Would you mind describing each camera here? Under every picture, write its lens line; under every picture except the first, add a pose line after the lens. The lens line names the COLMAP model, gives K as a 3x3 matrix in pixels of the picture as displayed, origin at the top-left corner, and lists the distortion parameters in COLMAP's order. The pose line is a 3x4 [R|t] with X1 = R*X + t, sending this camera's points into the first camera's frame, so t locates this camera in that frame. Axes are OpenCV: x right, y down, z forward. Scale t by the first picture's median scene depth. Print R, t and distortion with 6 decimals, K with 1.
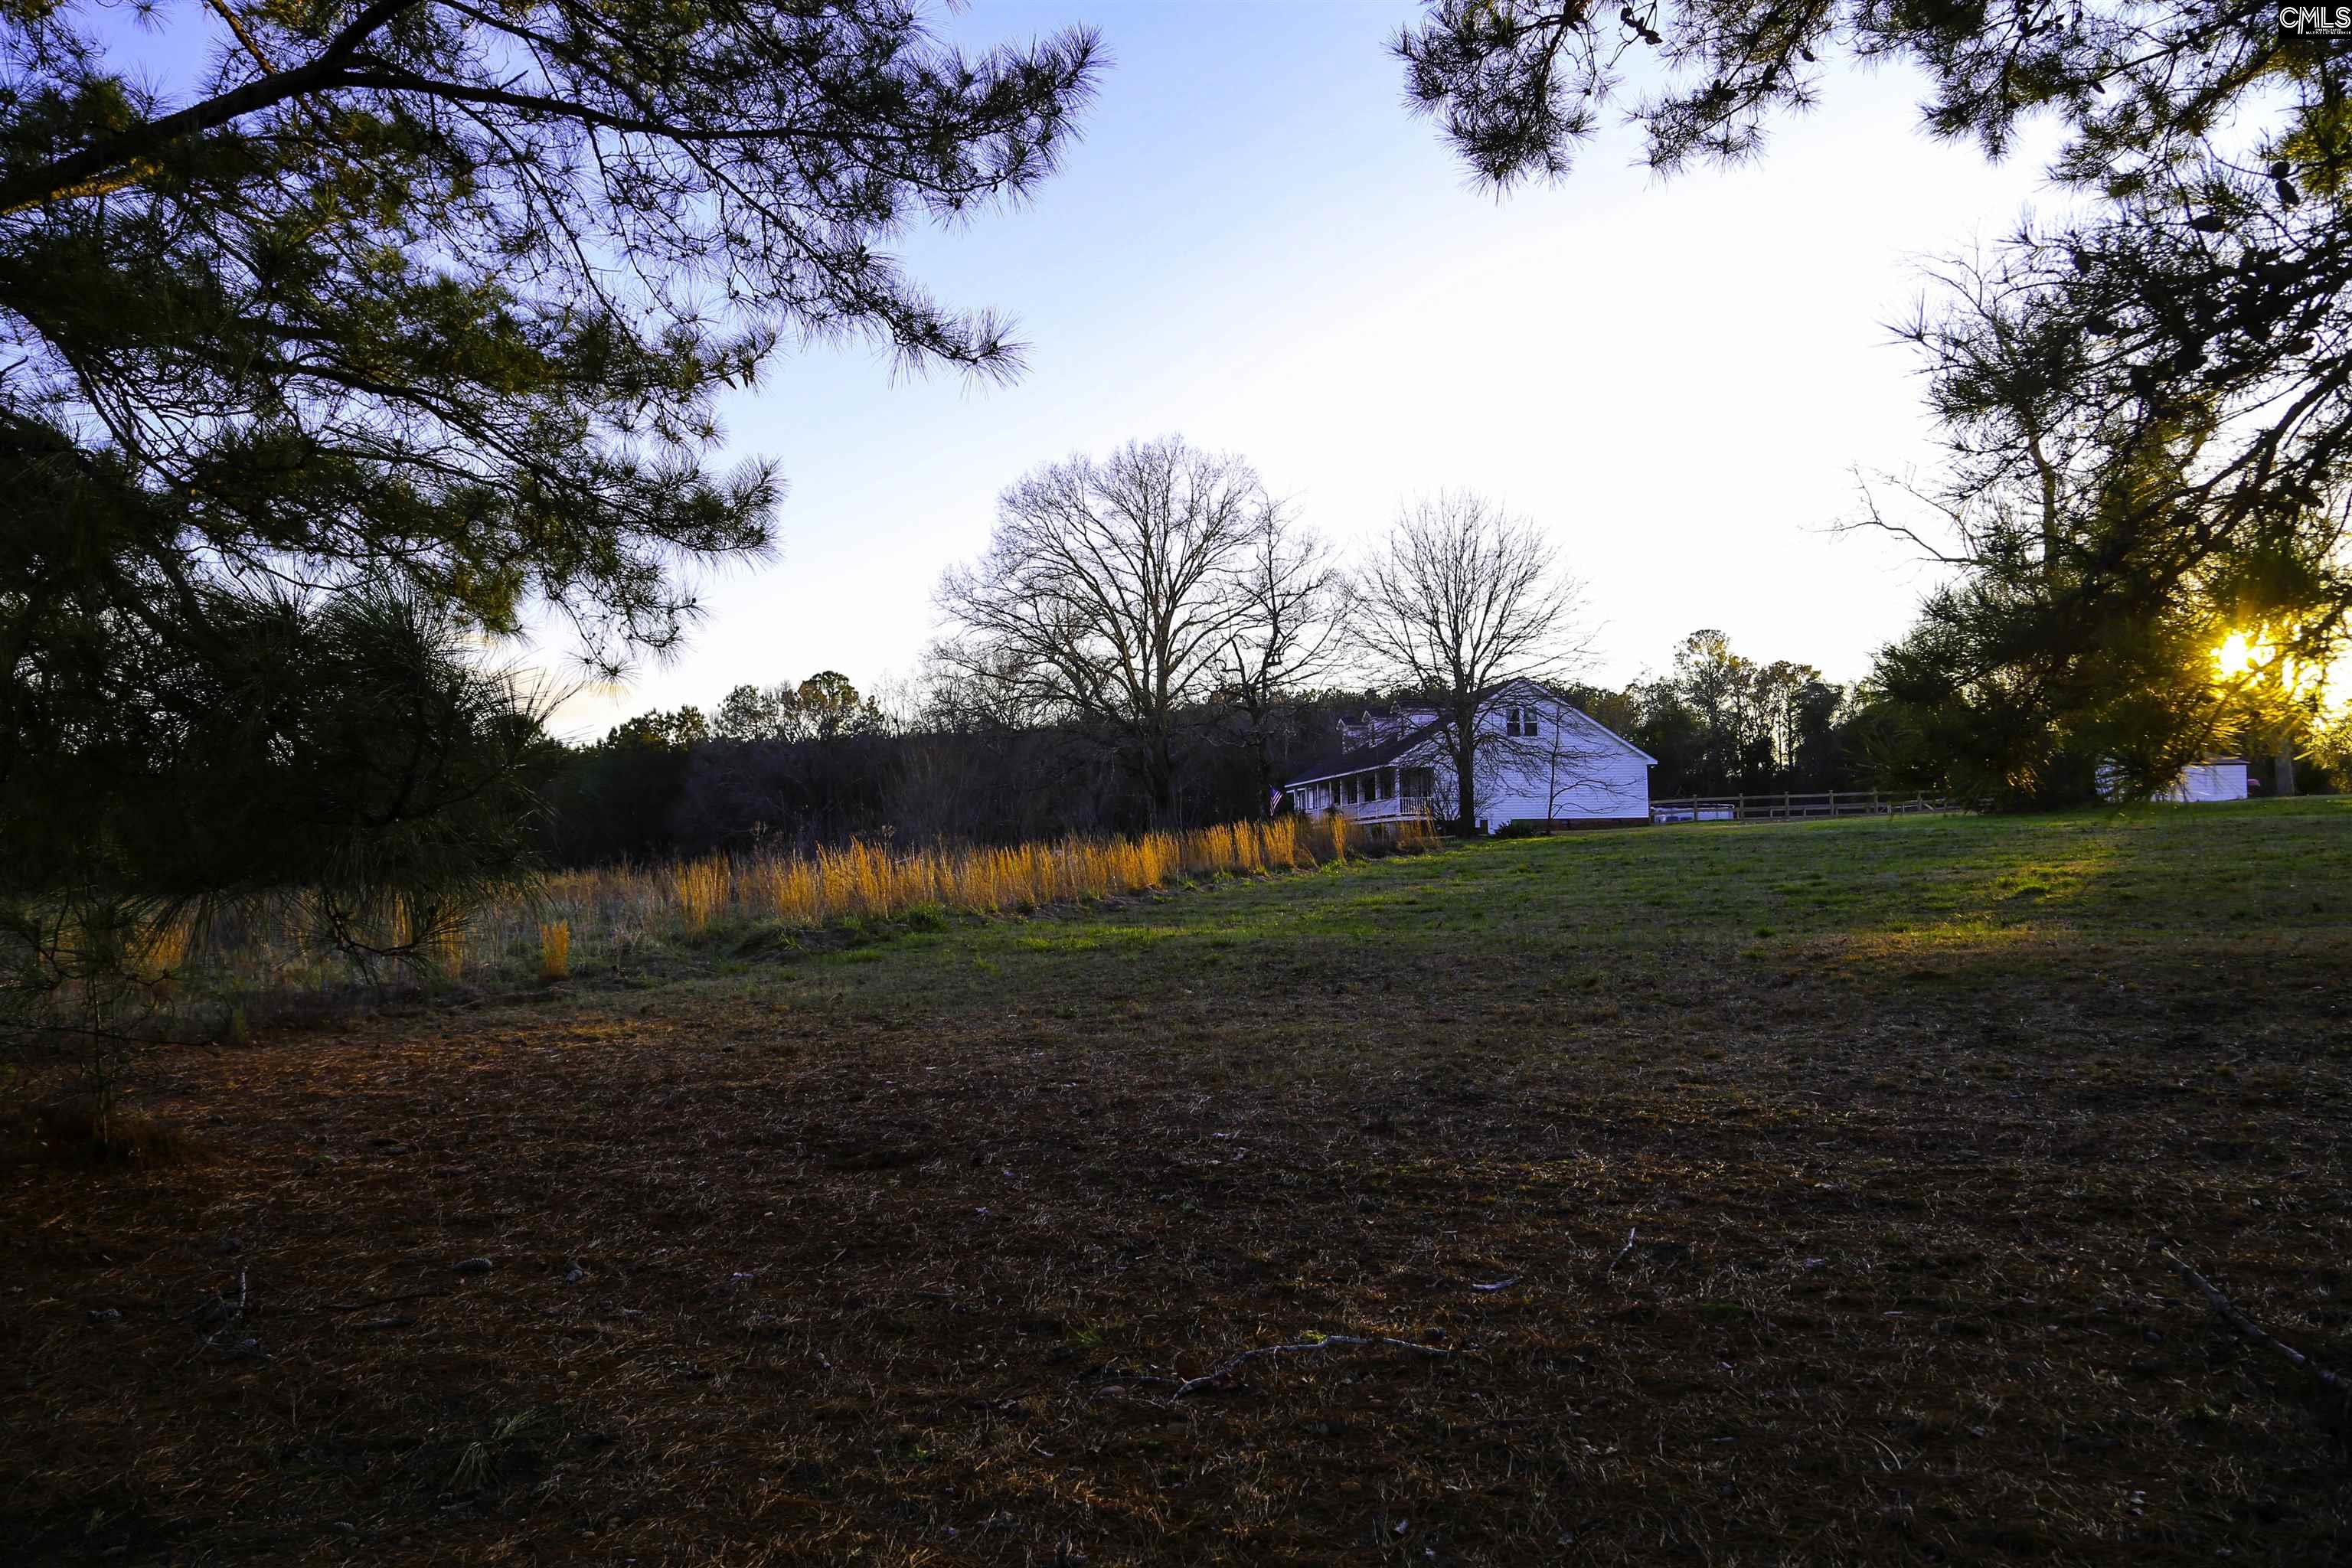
lens RADIAL K [[1629.6, 0, 1182.9], [0, 1629.6, 787.4], [0, 0, 1]] dist [-0.004263, 0.000042]
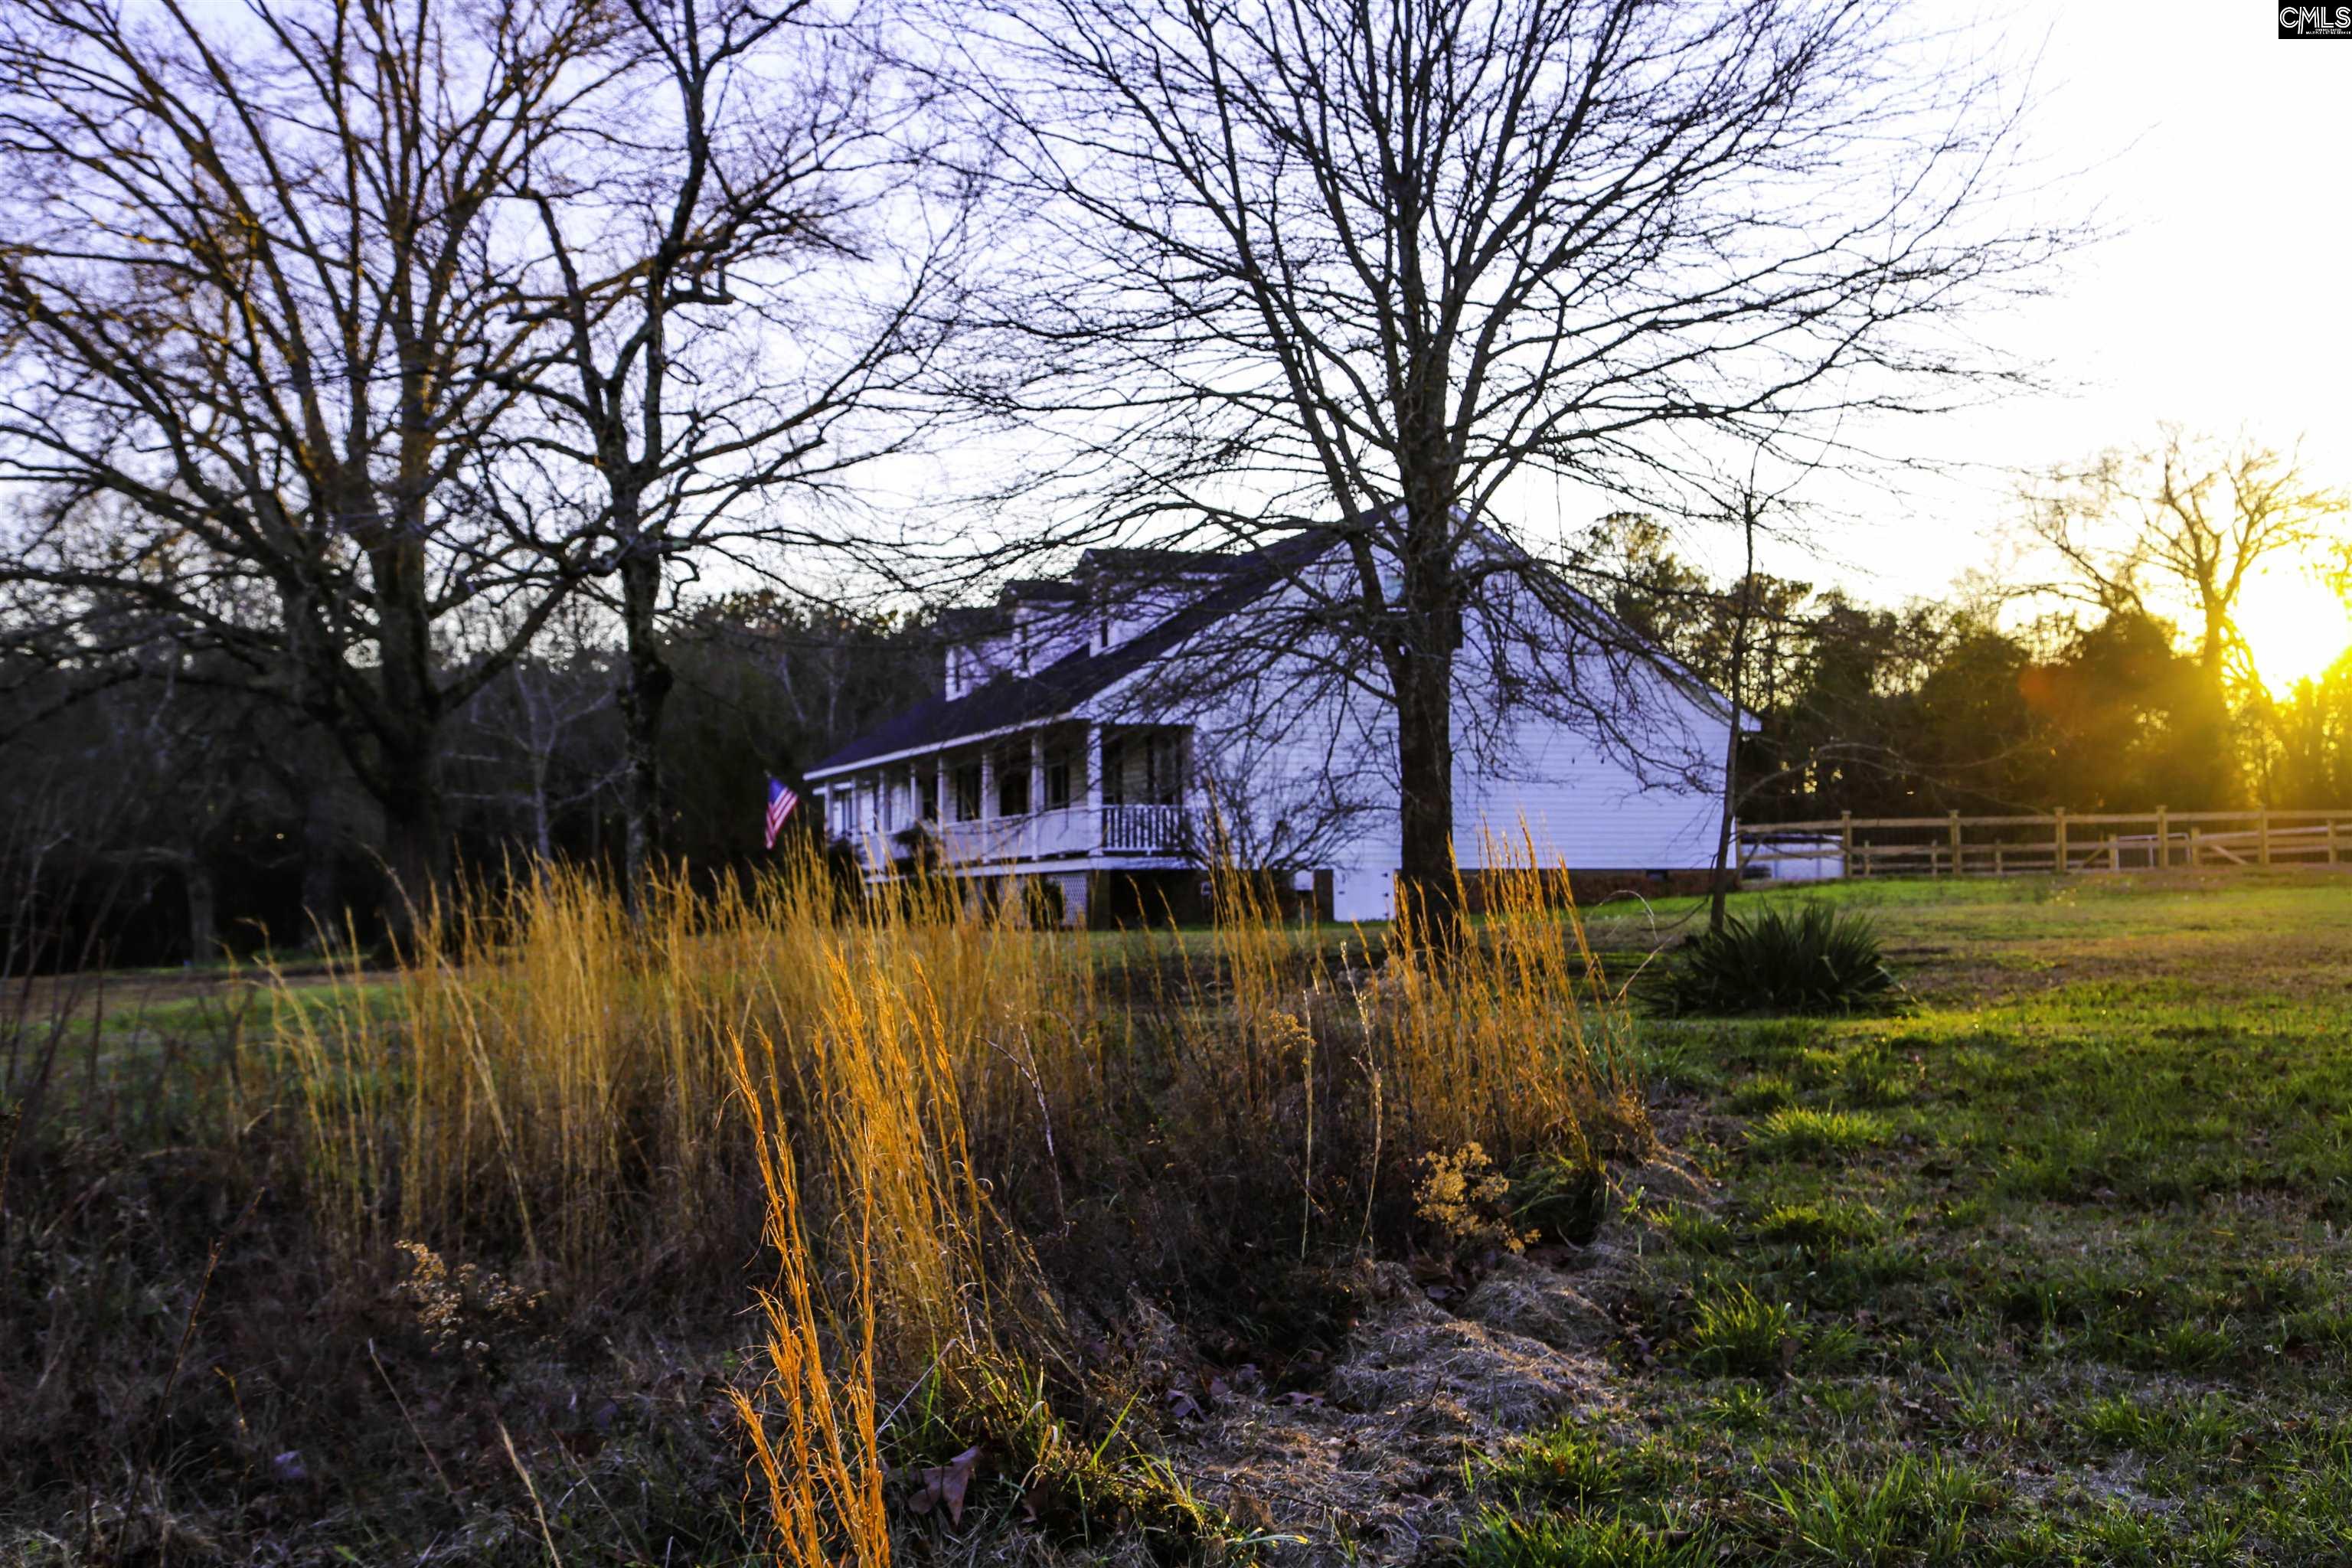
lens RADIAL K [[2715.5, 0, 1179.3], [0, 2715.5, 786.9], [0, 0, 1]] dist [0.027348, 0.000000]
pose [[0.983226, 0.019070, 0.181390, 0.038020], [-0.018479, 0.999817, -0.004949, 0.004176], [-0.181451, 0.001514, 0.983399, 0.381089]]
